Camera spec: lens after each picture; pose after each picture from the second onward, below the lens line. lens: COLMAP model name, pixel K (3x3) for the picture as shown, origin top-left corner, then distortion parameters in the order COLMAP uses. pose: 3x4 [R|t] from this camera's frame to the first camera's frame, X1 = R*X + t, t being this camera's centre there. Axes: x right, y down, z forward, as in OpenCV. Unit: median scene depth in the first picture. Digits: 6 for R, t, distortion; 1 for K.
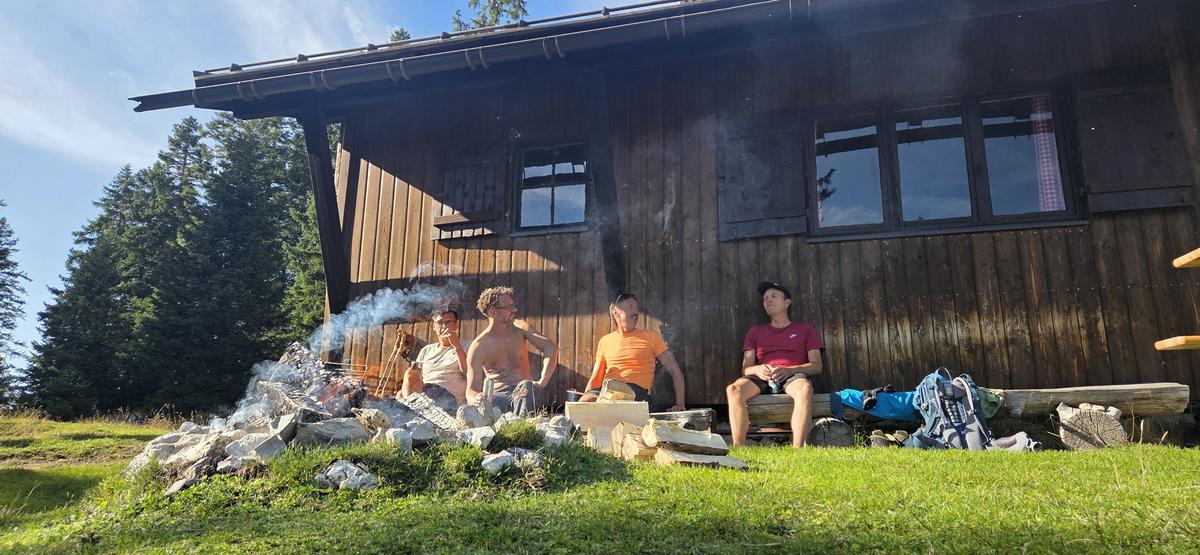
lens RADIAL K [[799.8, 0, 604.8], [0, 799.8, 270.3], [0, 0, 1]] dist [0.084817, -0.074874]
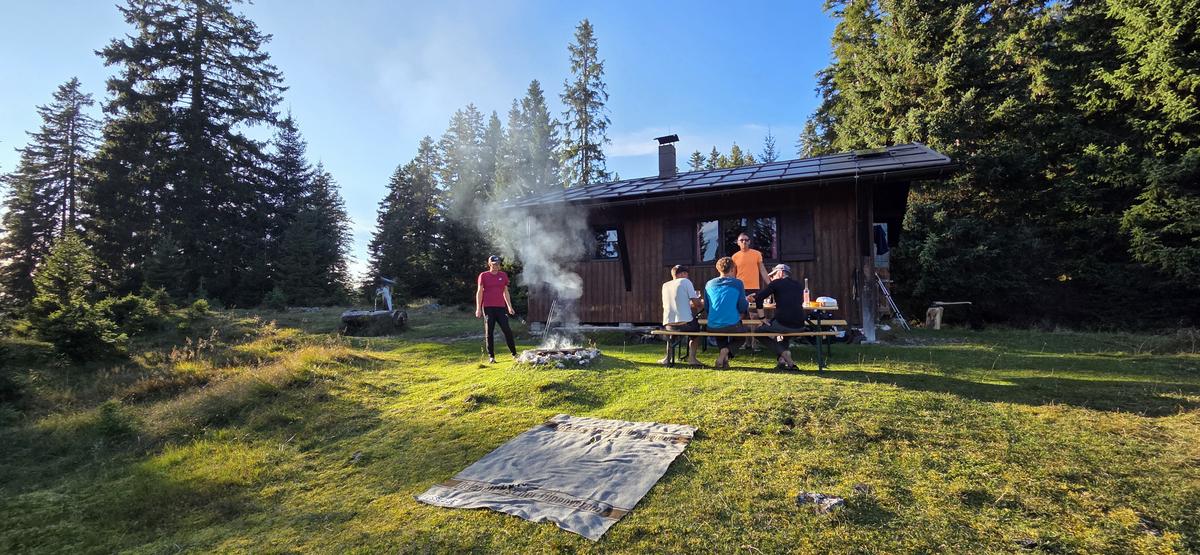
lens RADIAL K [[489.3, 0, 595.7], [0, 489.3, 283.1], [0, 0, 1]] dist [0.006511, -0.000177]
pose [[0.989838, -0.021067, -0.140629, 0.159396], [0.045771, 0.983534, 0.174829, -0.312920], [0.134631, -0.179489, 0.974504, -0.793992]]
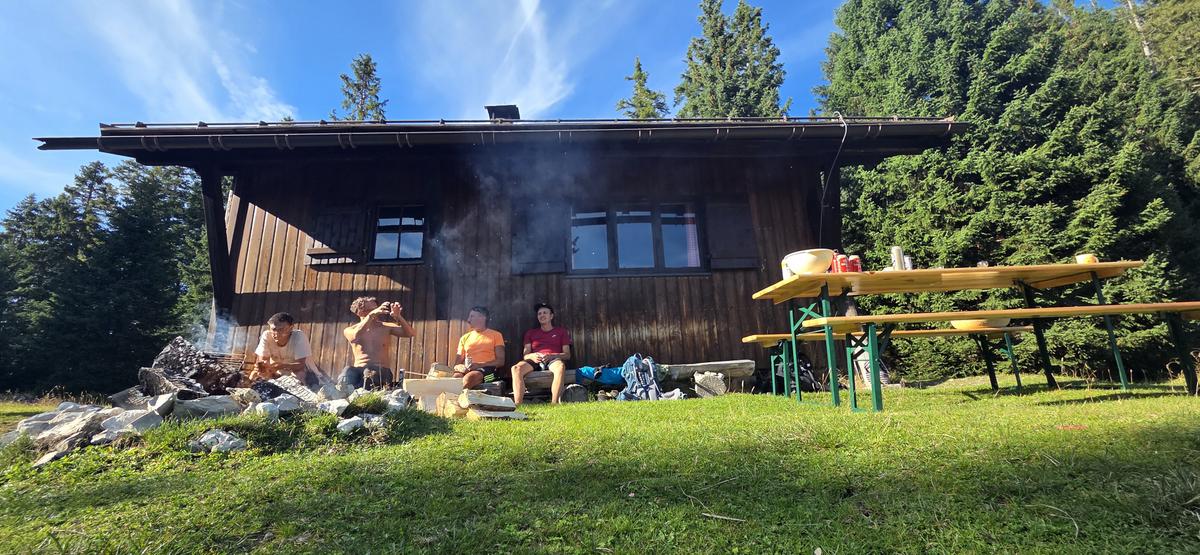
lens RADIAL K [[493.8, 0, 605.7], [0, 493.8, 282.8], [0, 0, 1]] dist [-0.000996, -0.000454]
pose [[0.943311, 0.040063, 0.329482, -0.002712], [-0.032309, 0.999058, -0.028978, 0.002020], [-0.330333, 0.016690, 0.943717, 0.017239]]
